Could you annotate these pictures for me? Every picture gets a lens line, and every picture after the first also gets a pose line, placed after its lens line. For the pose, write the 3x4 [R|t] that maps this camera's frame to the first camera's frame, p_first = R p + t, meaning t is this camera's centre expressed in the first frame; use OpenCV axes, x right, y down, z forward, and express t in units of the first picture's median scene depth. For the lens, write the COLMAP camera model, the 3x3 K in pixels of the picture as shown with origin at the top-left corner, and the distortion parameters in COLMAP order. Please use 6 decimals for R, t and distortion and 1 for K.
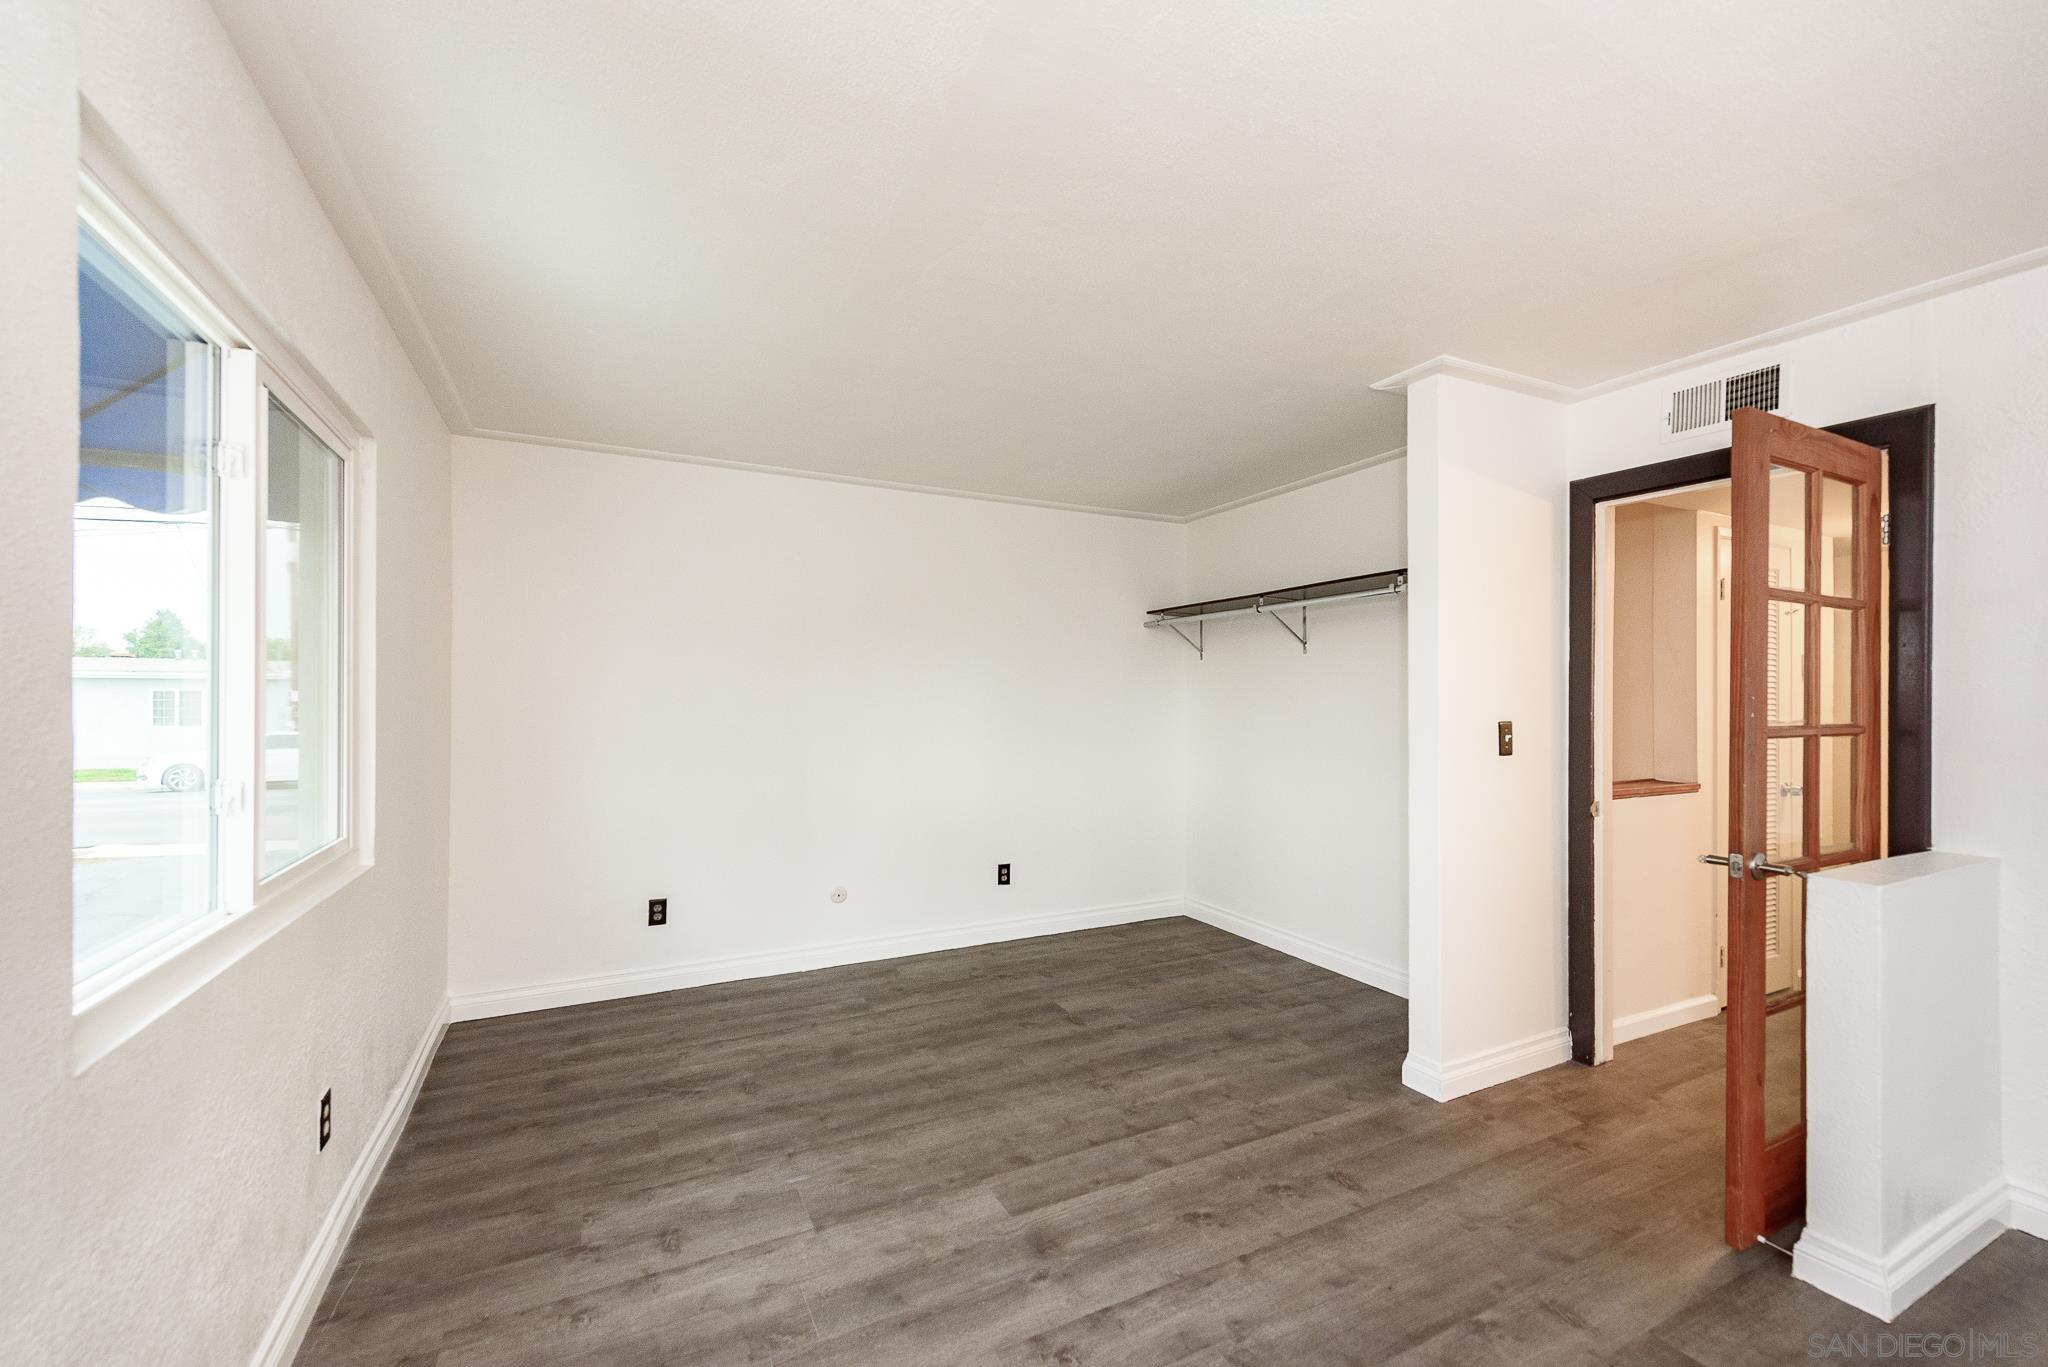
lens RADIAL K [[838.0, 0, 1034.5], [0, 838.0, 677.5], [0, 0, 1]] dist [-0.000965, -0.000236]
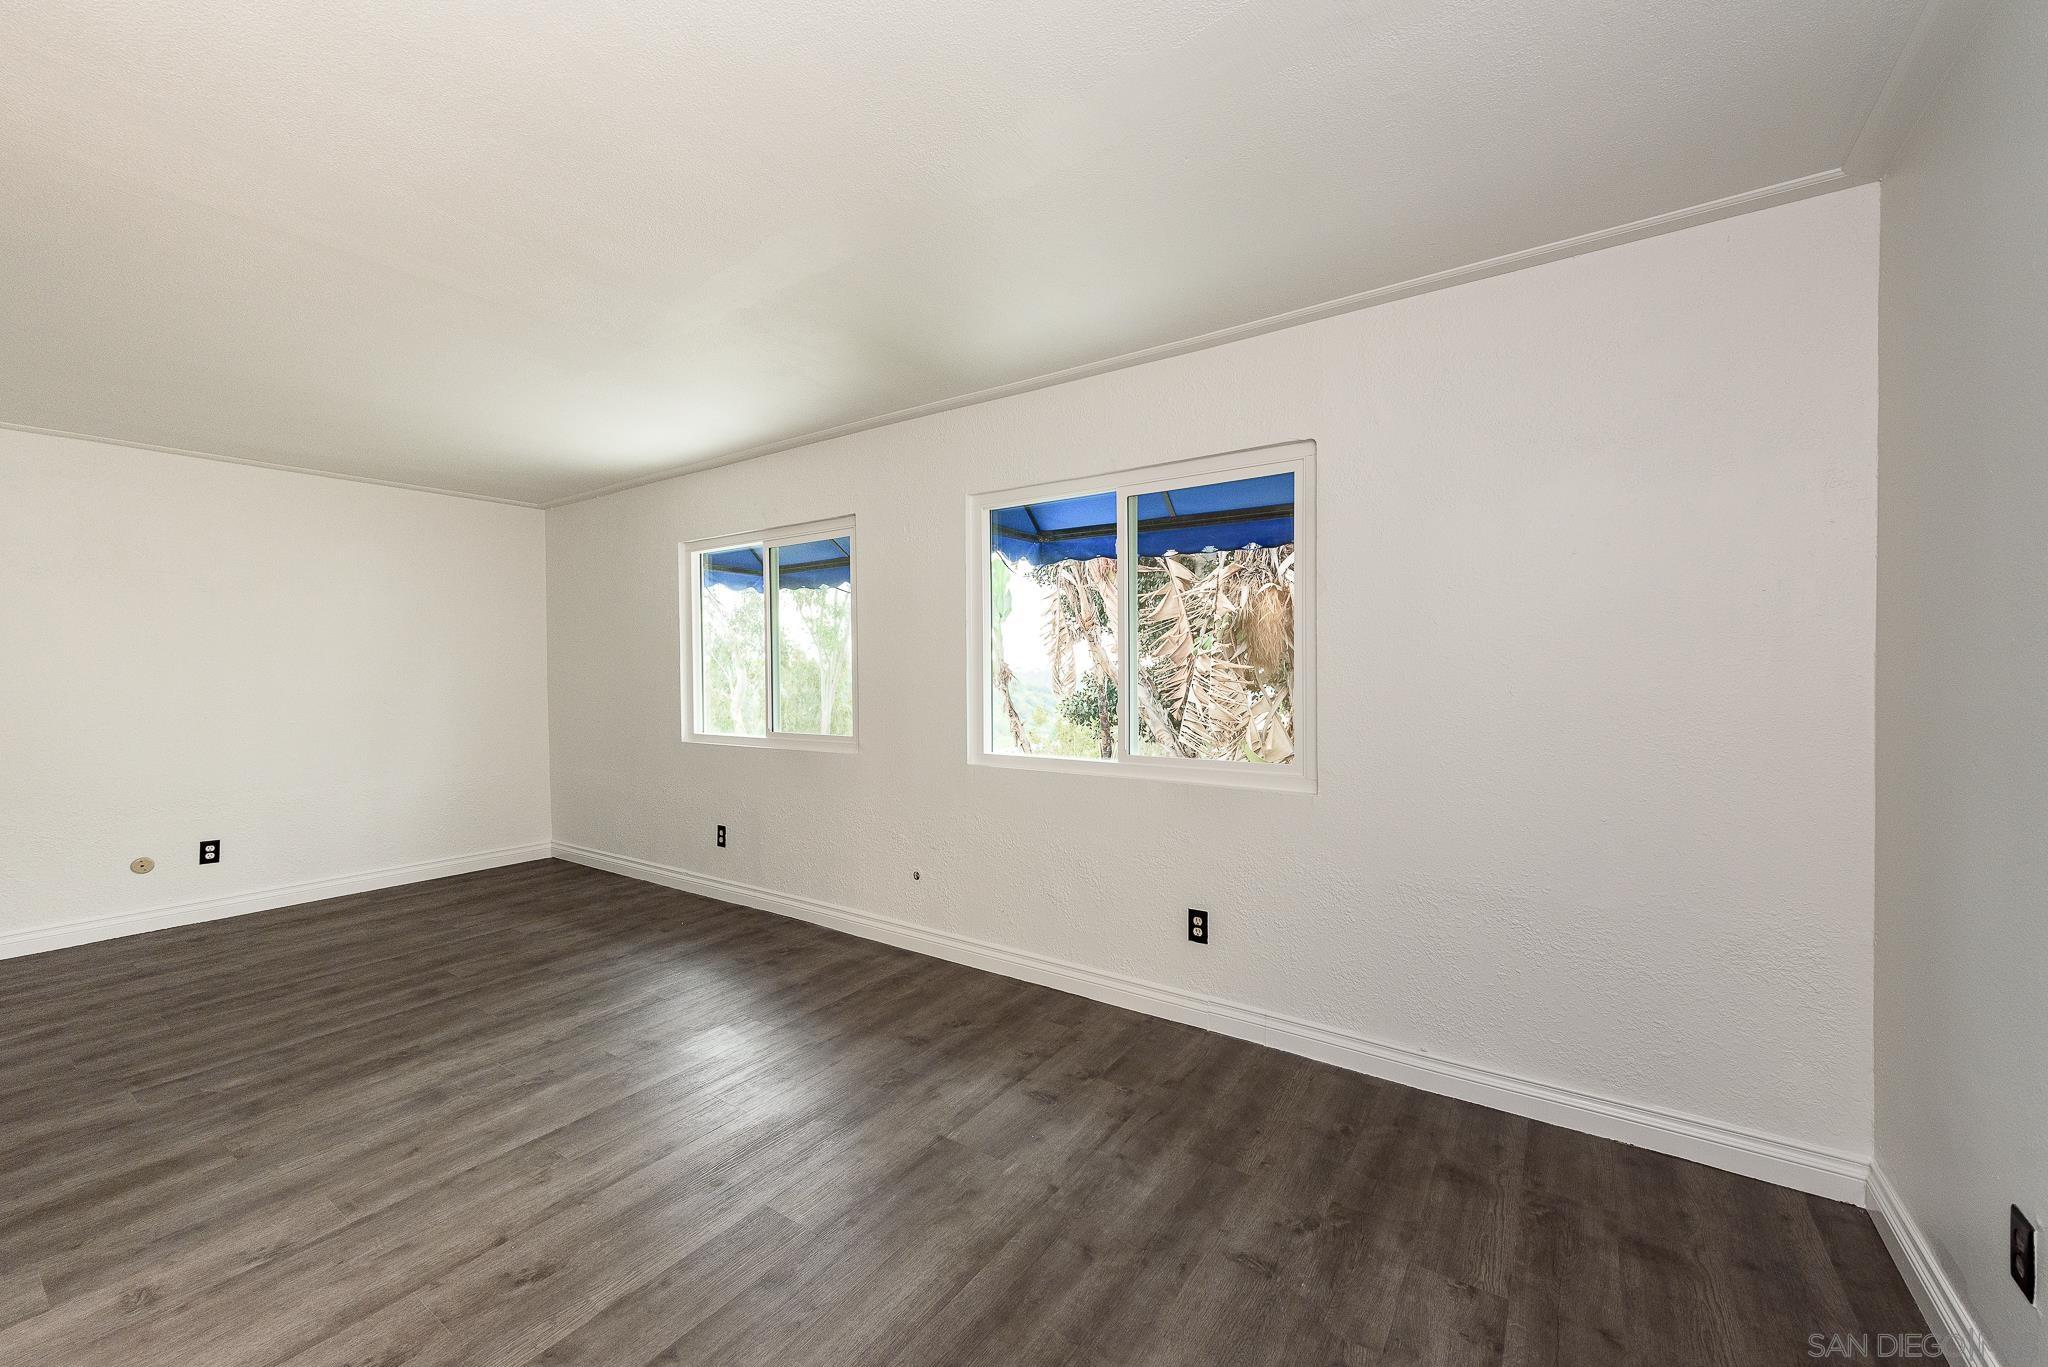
lens RADIAL K [[802.5, 0, 1024.0], [0, 802.5, 683.5], [0, 0, 1]] dist [0.002972, 0.000034]
pose [[-0.886323, 0.012410, -0.462901, 0.113507], [0.016891, 0.999842, -0.005537, 0.055535], [0.462759, -0.012726, -0.886393, 1.750696]]
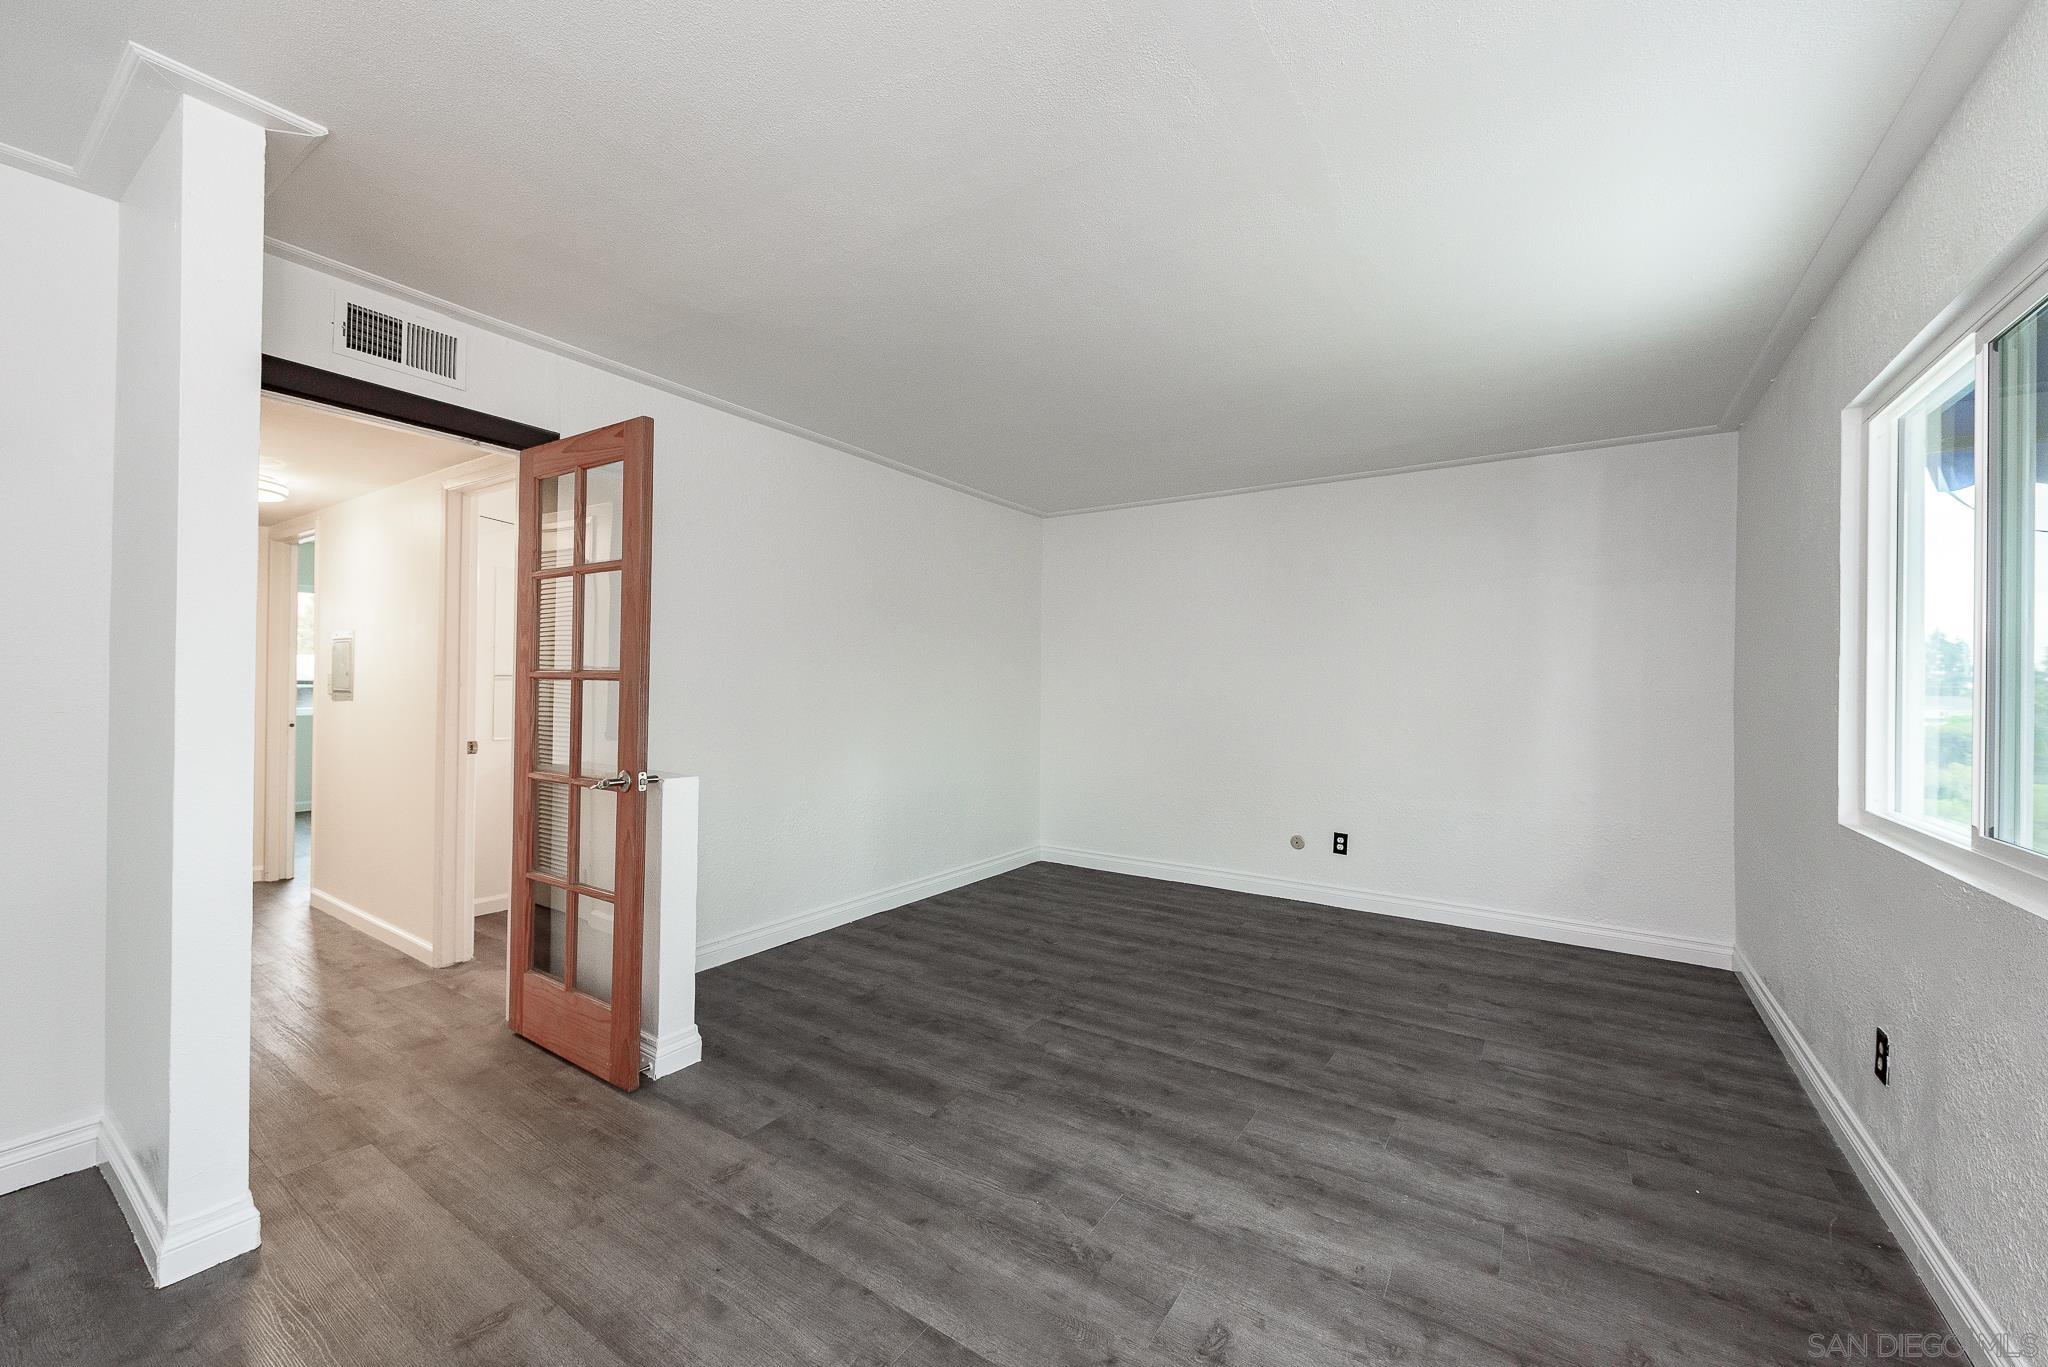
lens RADIAL K [[802.5, 0, 1024.0], [0, 802.5, 683.5], [0, 0, 1]] dist [0.002972, 0.000034]
pose [[-0.484953, -0.011404, 0.874466, -0.410152], [-0.037834, 0.999252, -0.007951, 0.054195], [-0.873722, -0.036941, -0.485022, 0.917818]]
